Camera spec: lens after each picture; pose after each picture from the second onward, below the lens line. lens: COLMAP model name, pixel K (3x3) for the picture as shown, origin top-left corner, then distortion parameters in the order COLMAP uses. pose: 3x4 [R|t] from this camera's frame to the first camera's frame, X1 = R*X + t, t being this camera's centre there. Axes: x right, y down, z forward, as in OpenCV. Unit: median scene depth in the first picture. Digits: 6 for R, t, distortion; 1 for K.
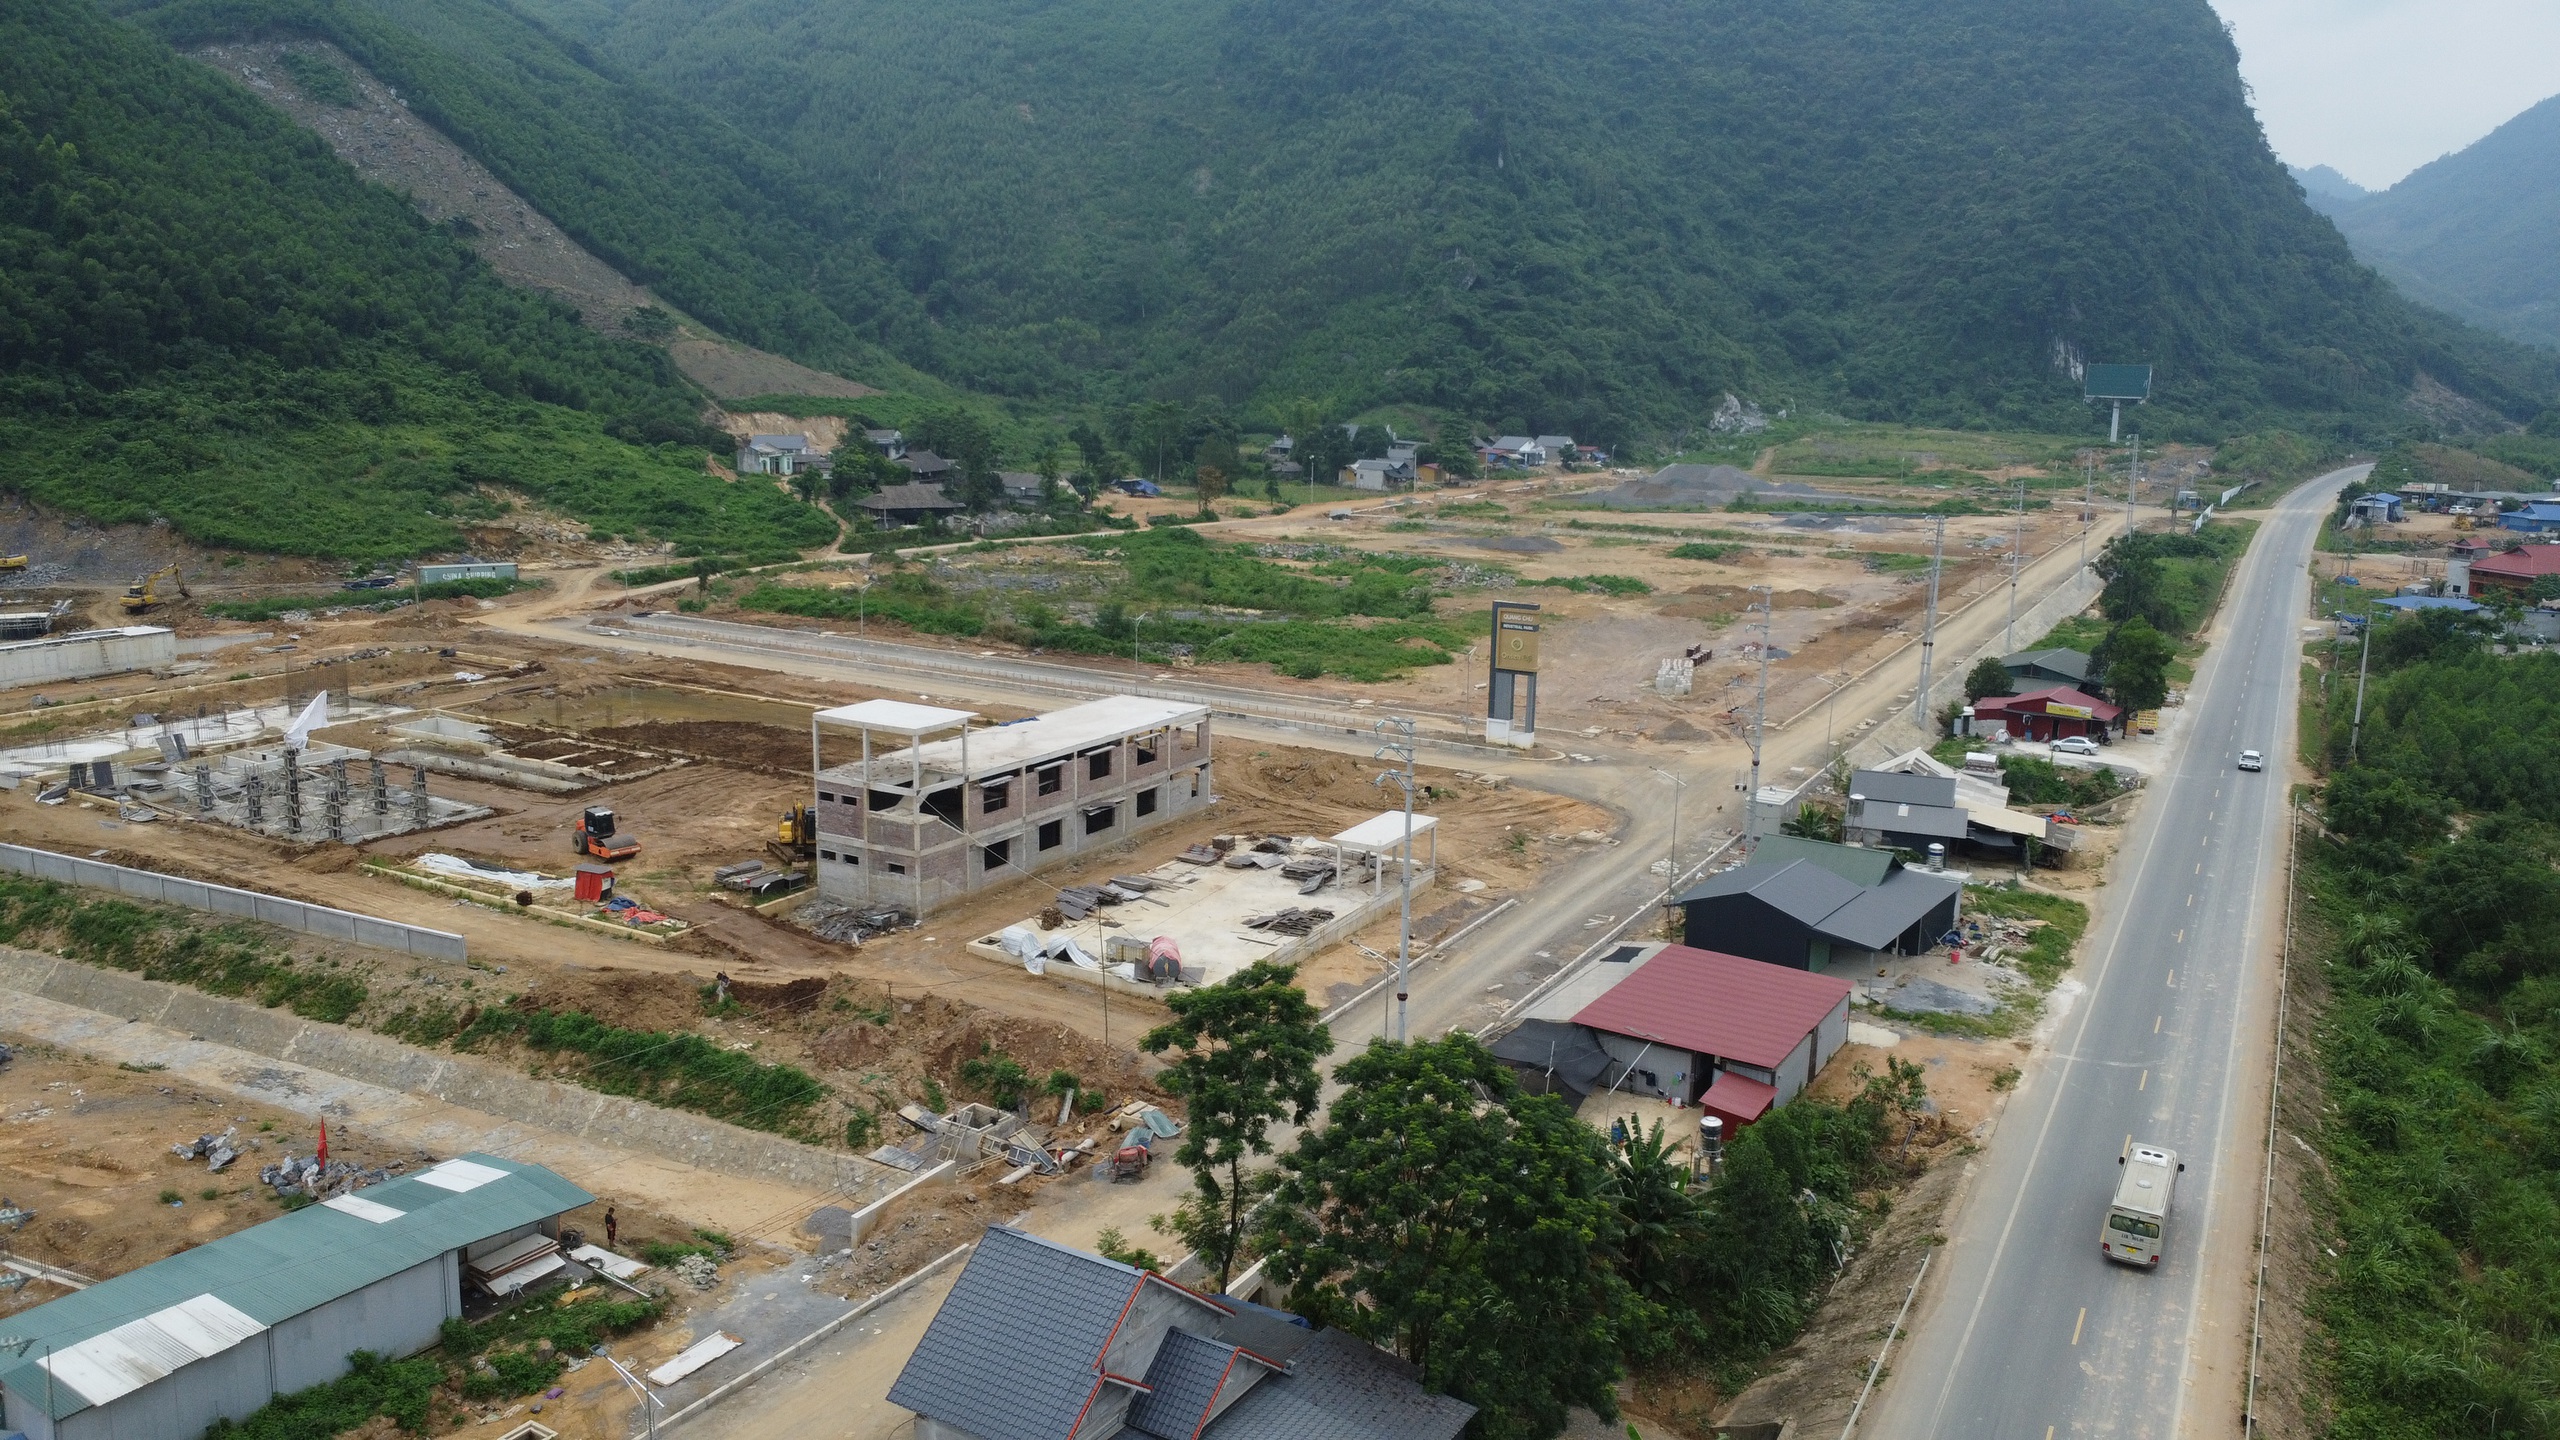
lens RADIAL K [[1911.0, 0, 1280.0], [0, 1911.0, 720.0], [0, 0, 1]] dist [0.004104, -0.070528]
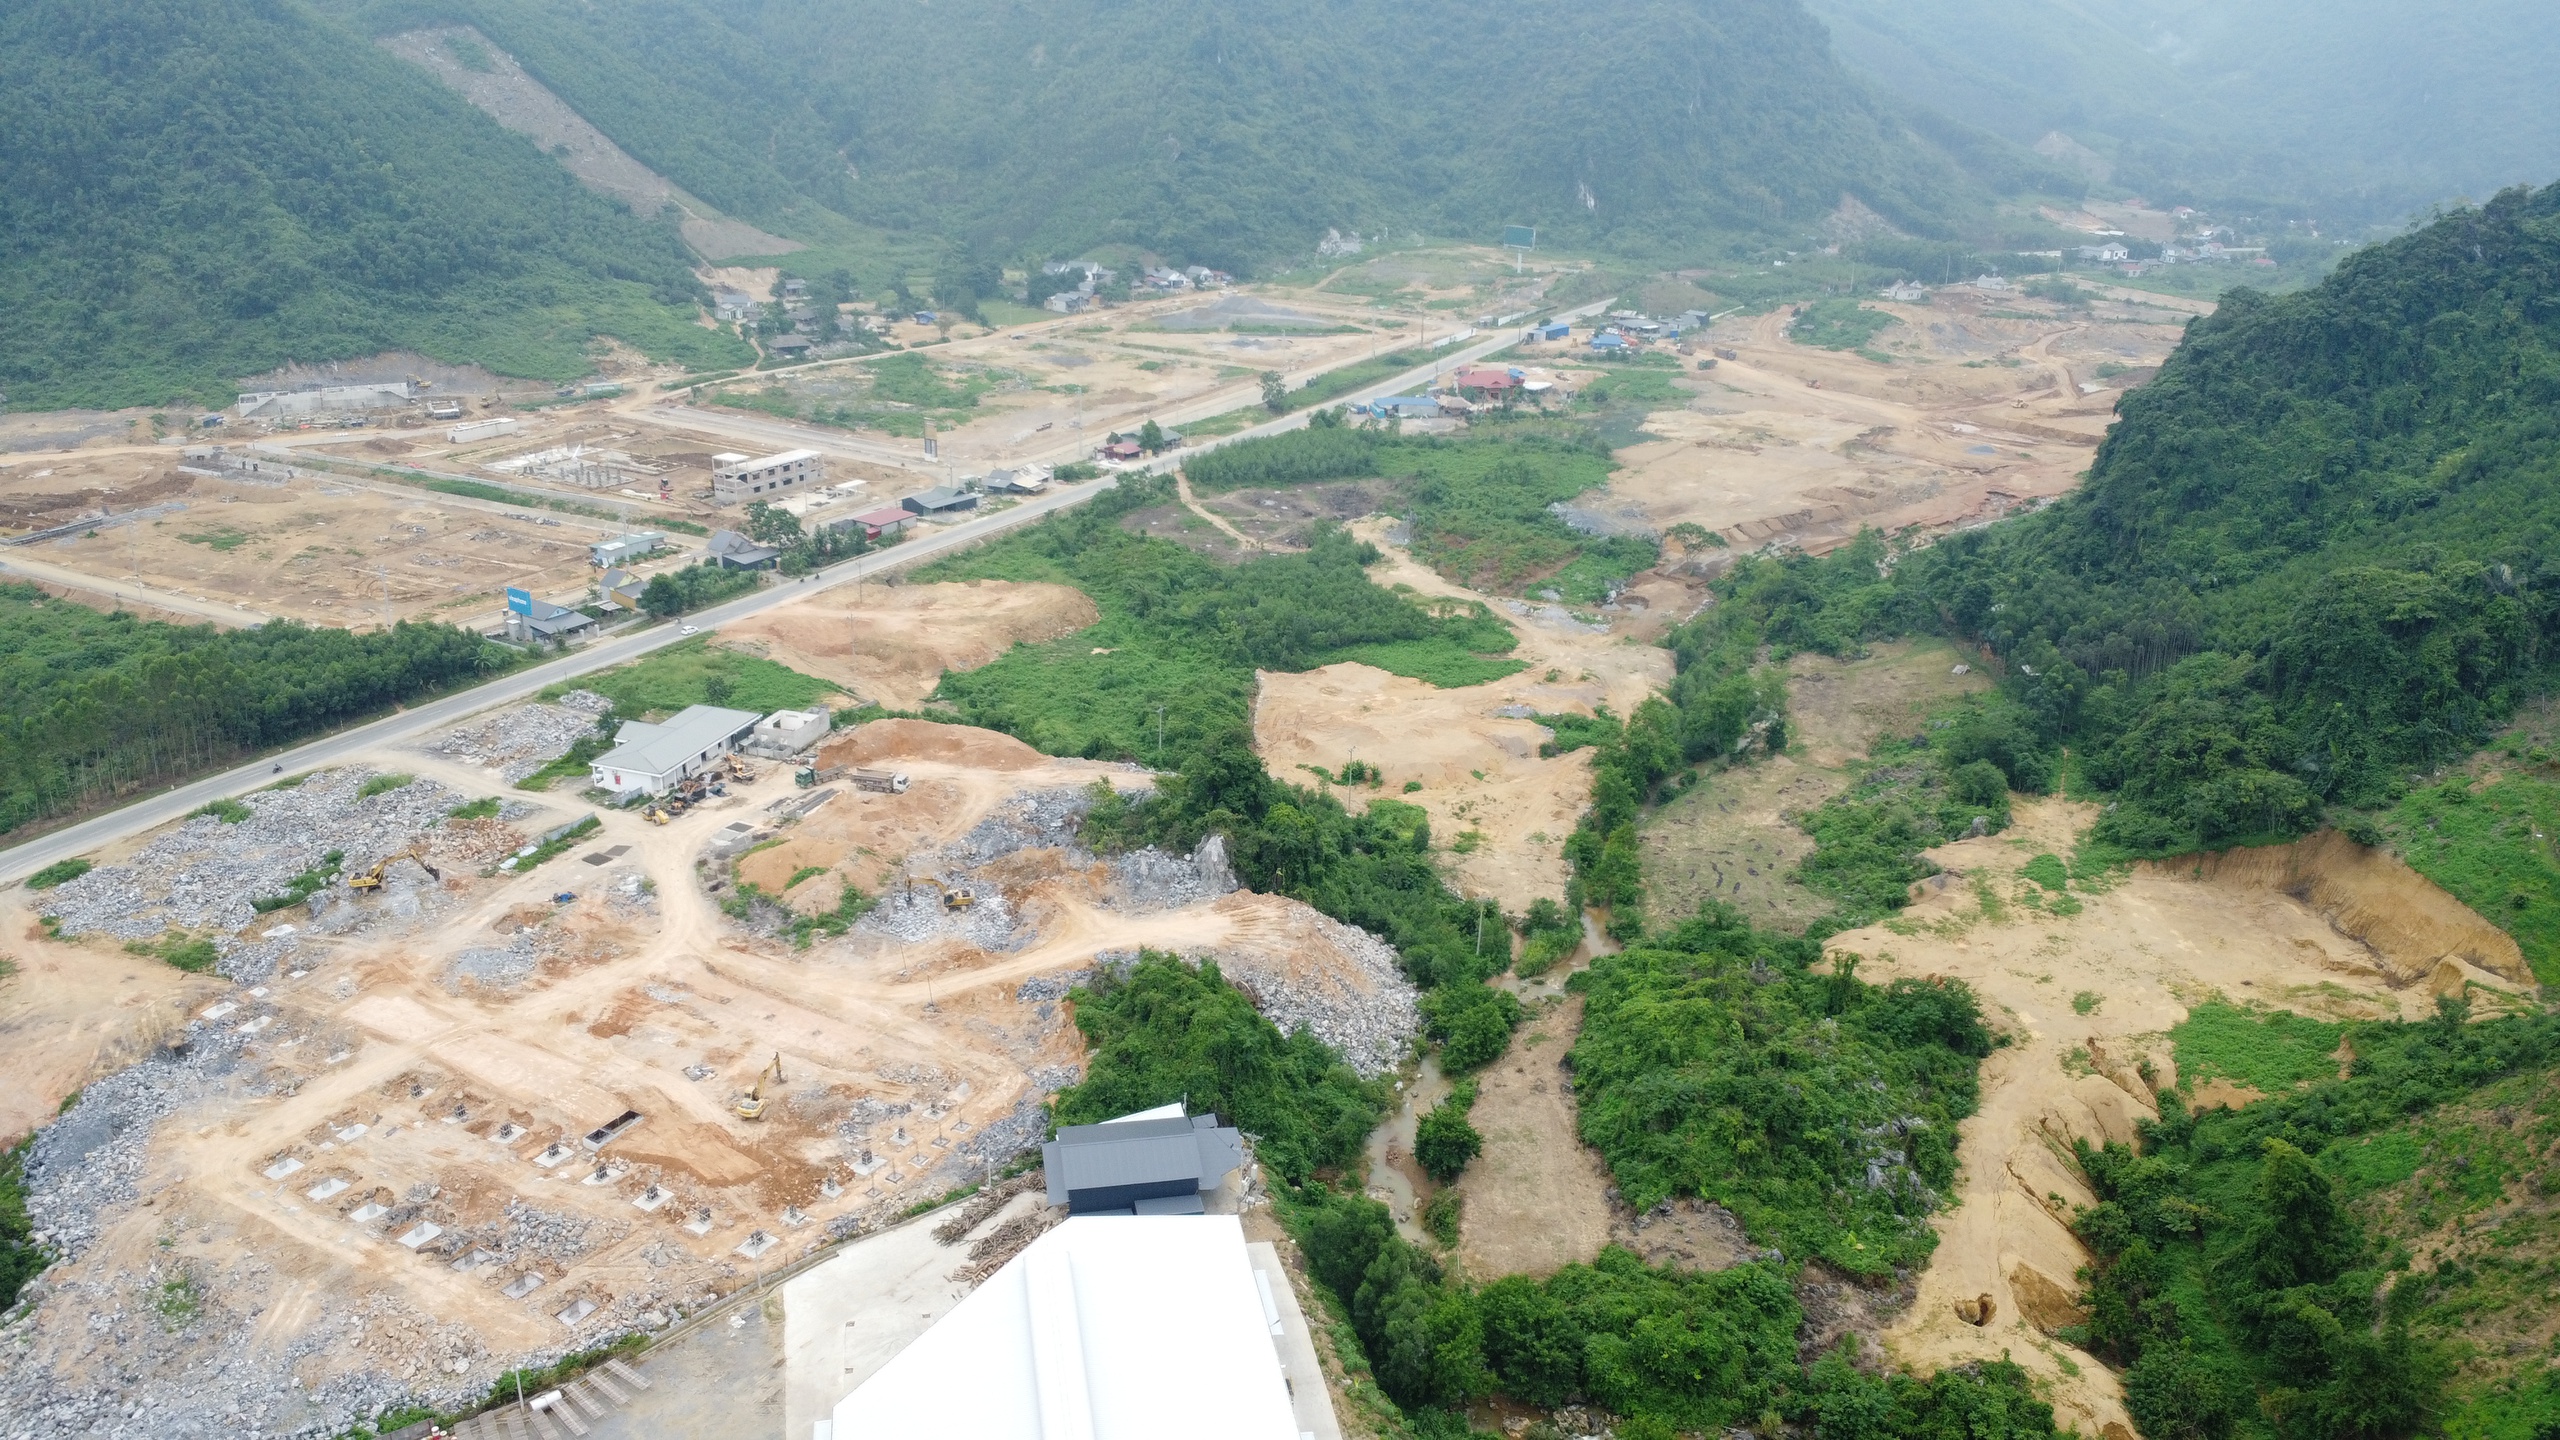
lens RADIAL K [[1911.0, 0, 1280.0], [0, 1911.0, 720.0], [0, 0, 1]] dist [0.004104, -0.070528]
pose [[0.999781, 0.007327, -0.019587, 0.274785], [-0.004028, 0.986548, 0.163424, -0.030837], [0.020521, -0.163309, 0.986361, -0.812568]]
